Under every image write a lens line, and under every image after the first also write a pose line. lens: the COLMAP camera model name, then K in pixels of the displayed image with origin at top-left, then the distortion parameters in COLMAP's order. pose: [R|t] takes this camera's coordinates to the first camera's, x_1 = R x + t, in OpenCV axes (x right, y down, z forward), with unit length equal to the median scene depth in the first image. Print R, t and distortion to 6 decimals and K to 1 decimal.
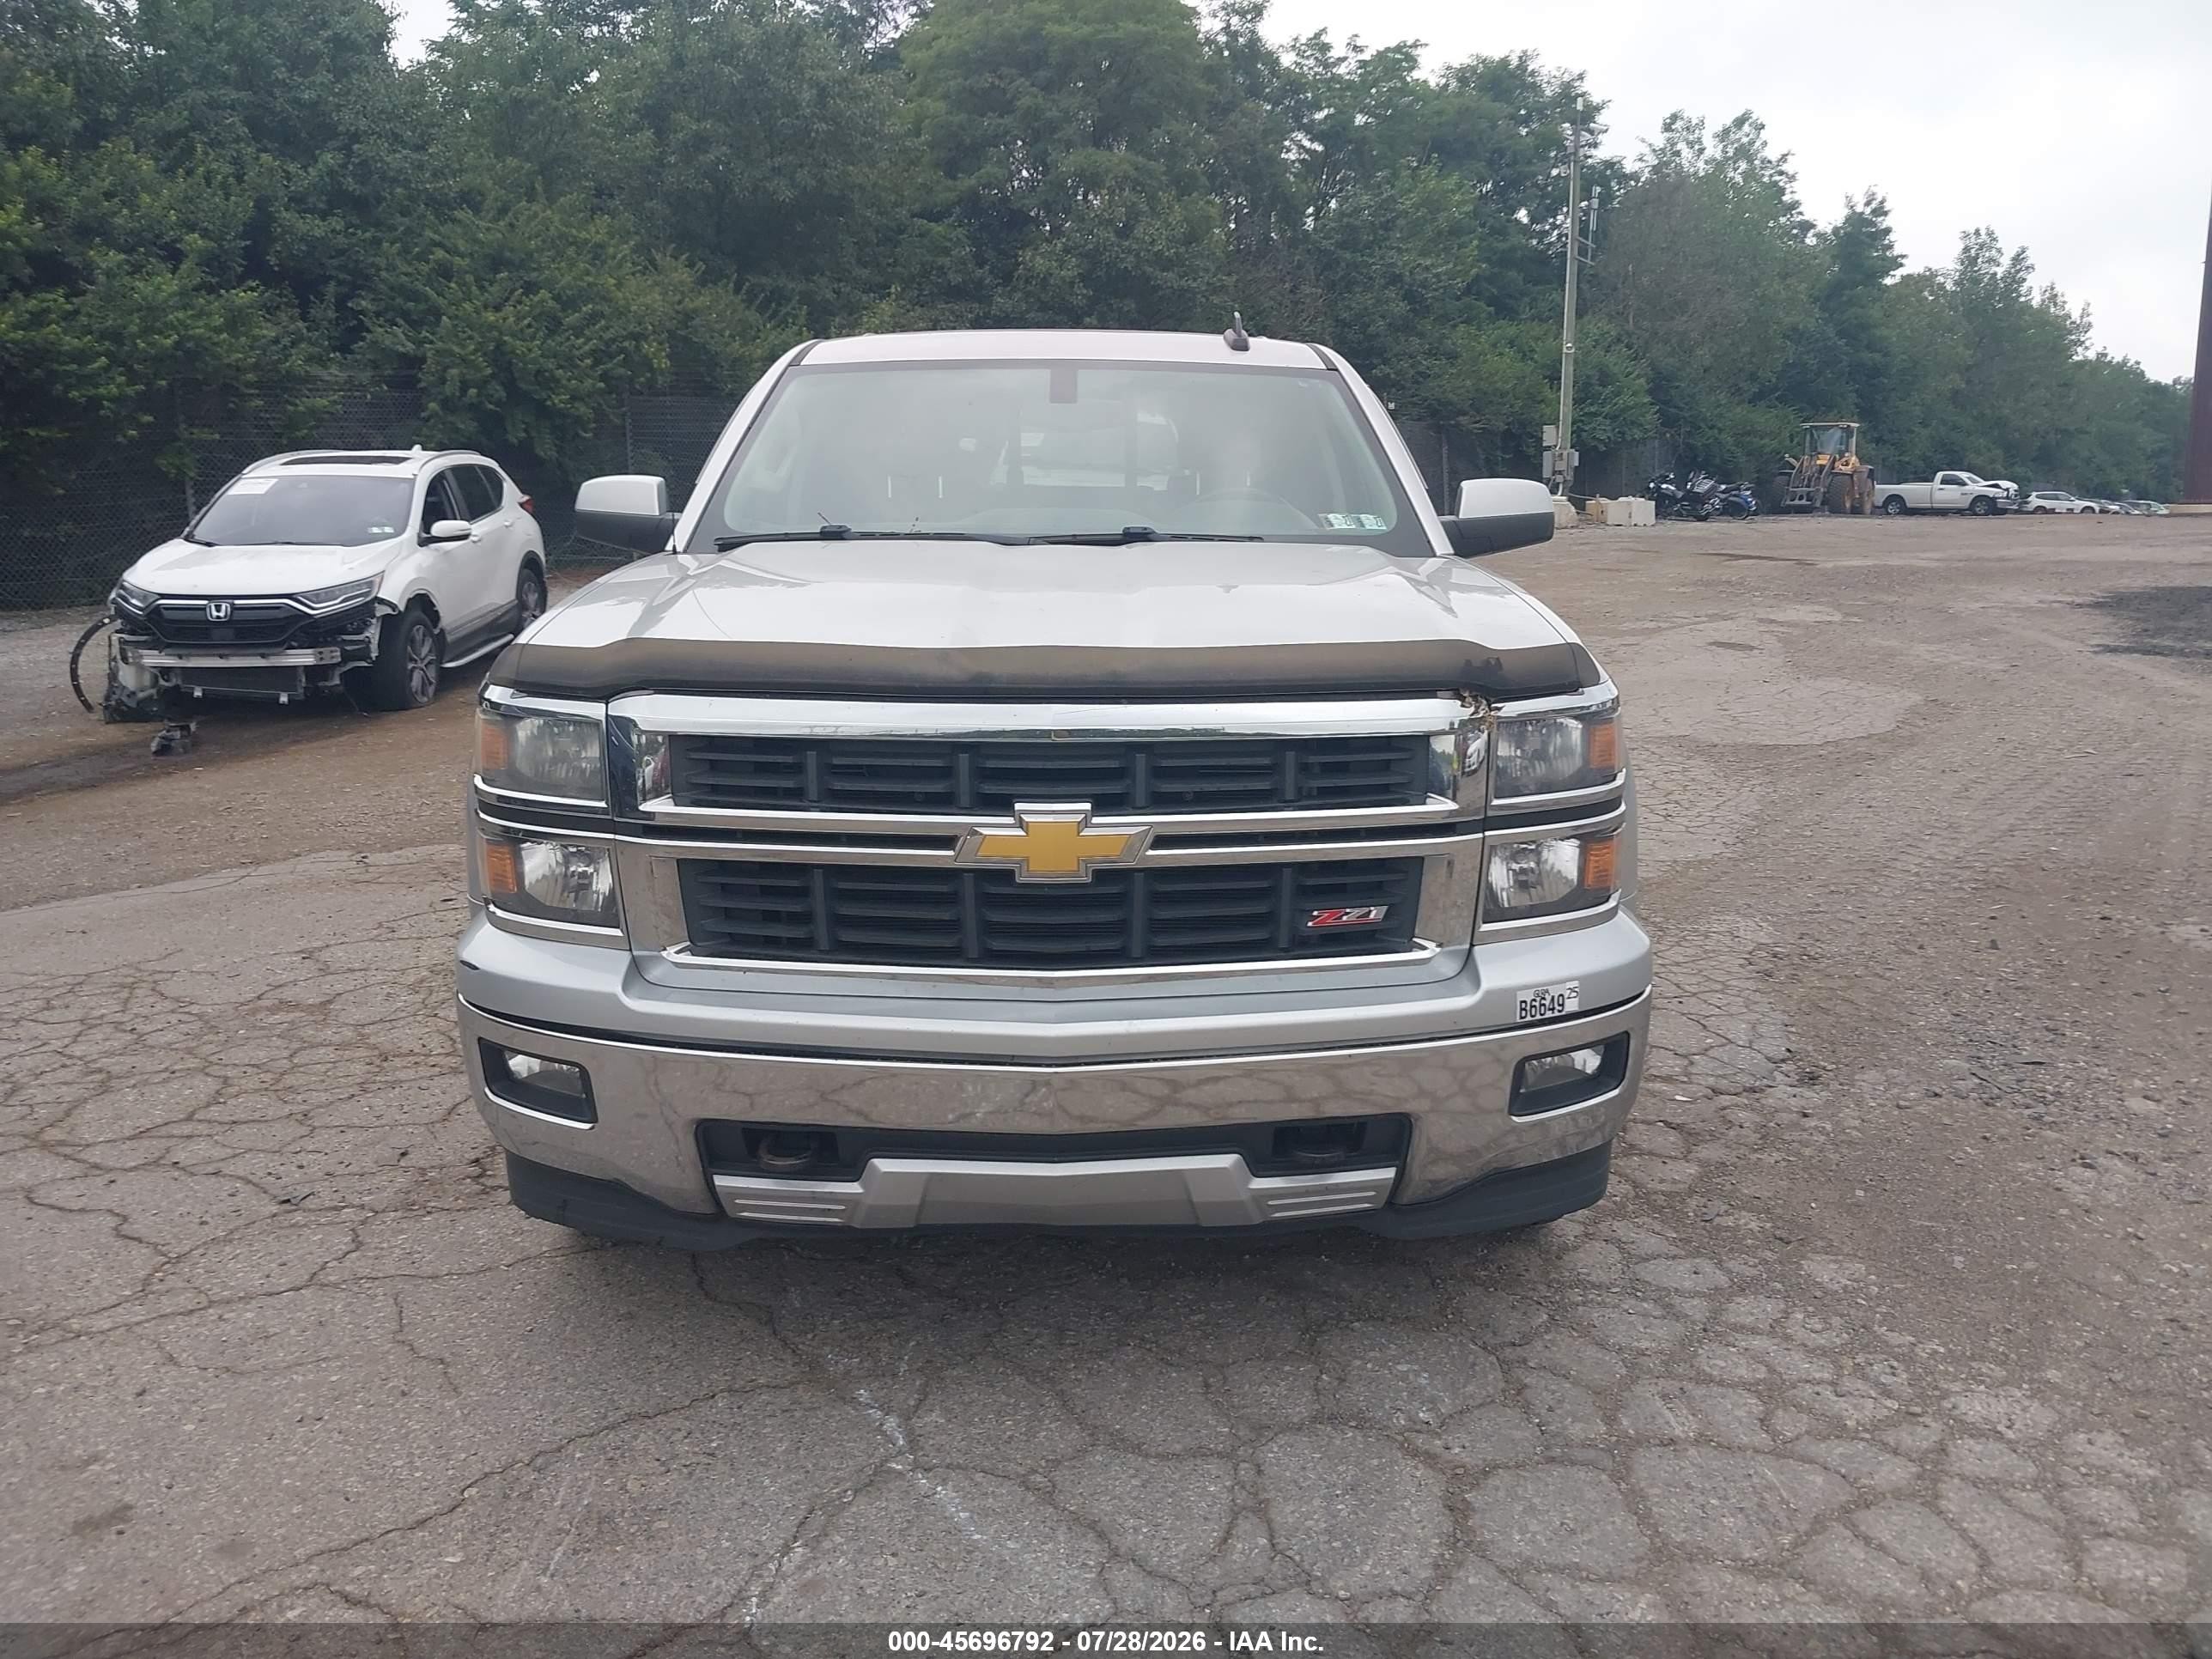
lens RADIAL K [[1737.6, 0, 1116.0], [0, 1737.6, 810.8], [0, 0, 1]] dist [0.006951, -0.018933]
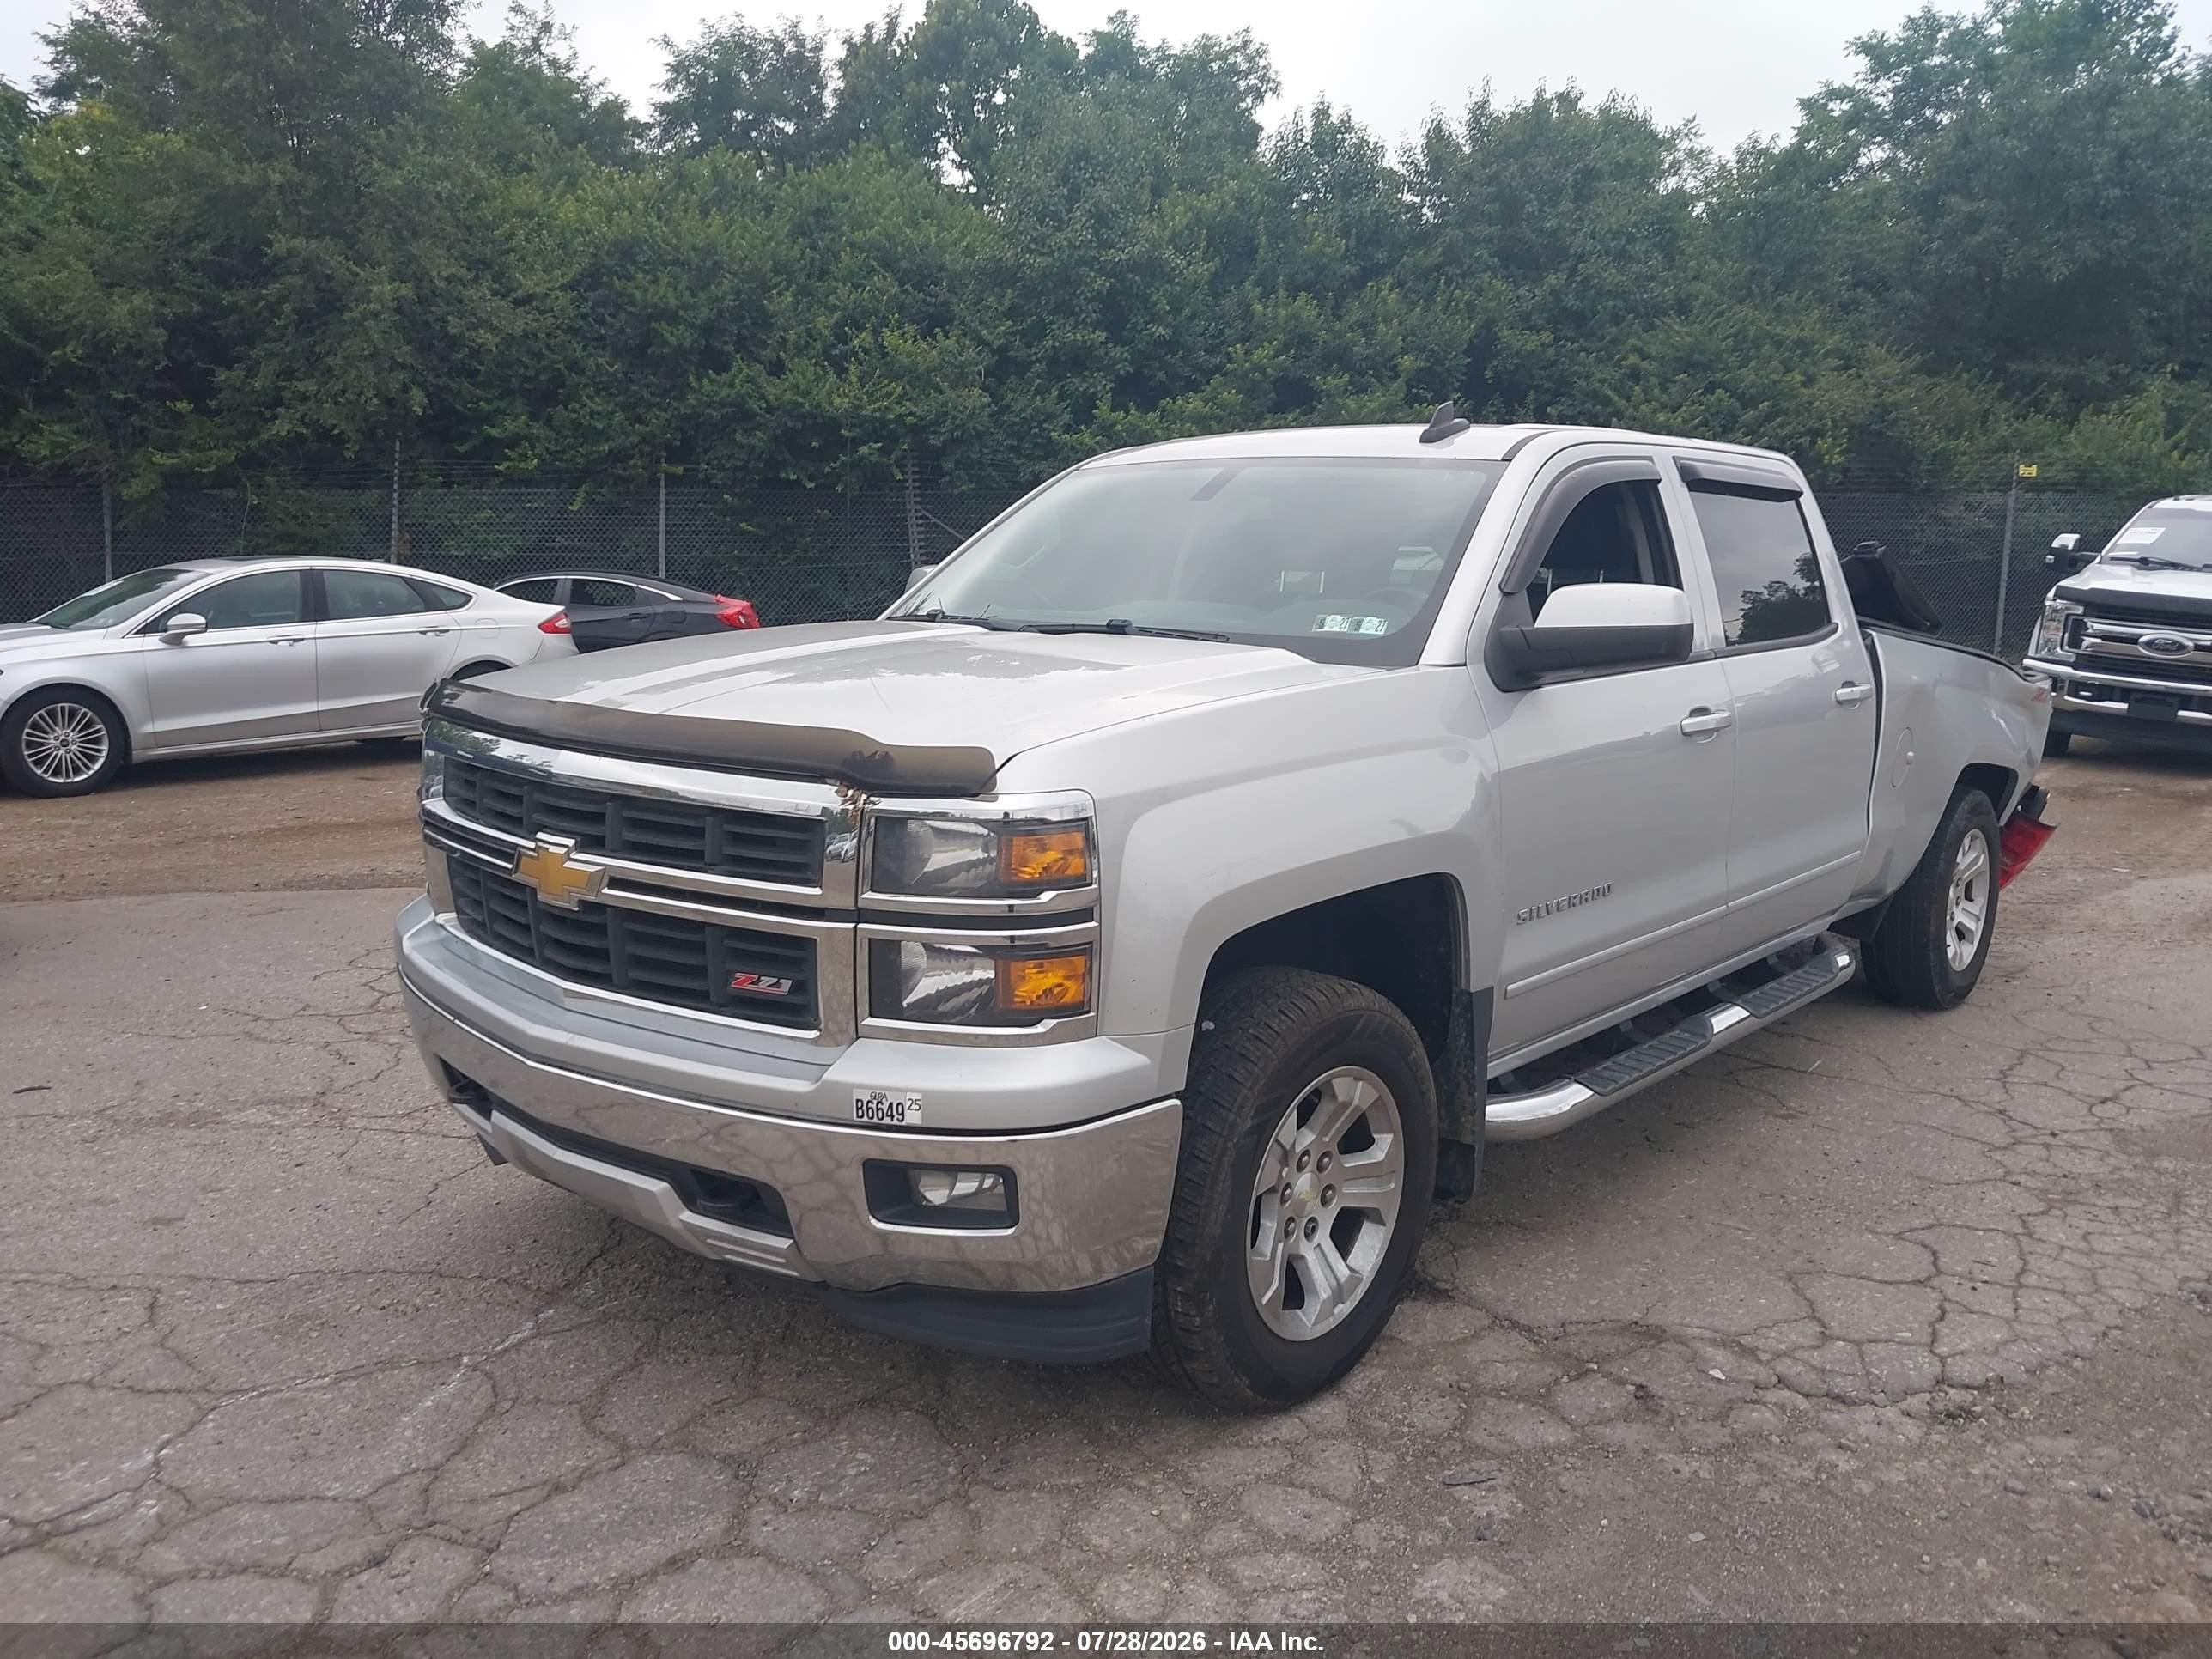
lens RADIAL K [[1737.6, 0, 1122.8], [0, 1737.6, 814.4], [0, 0, 1]] dist [0.006951, -0.018933]
pose [[0.742318, 0.113409, -0.660381, 0.702072], [-0.147383, 0.989071, 0.004185, -0.055055], [0.653638, 0.094222, 0.750919, 0.247014]]
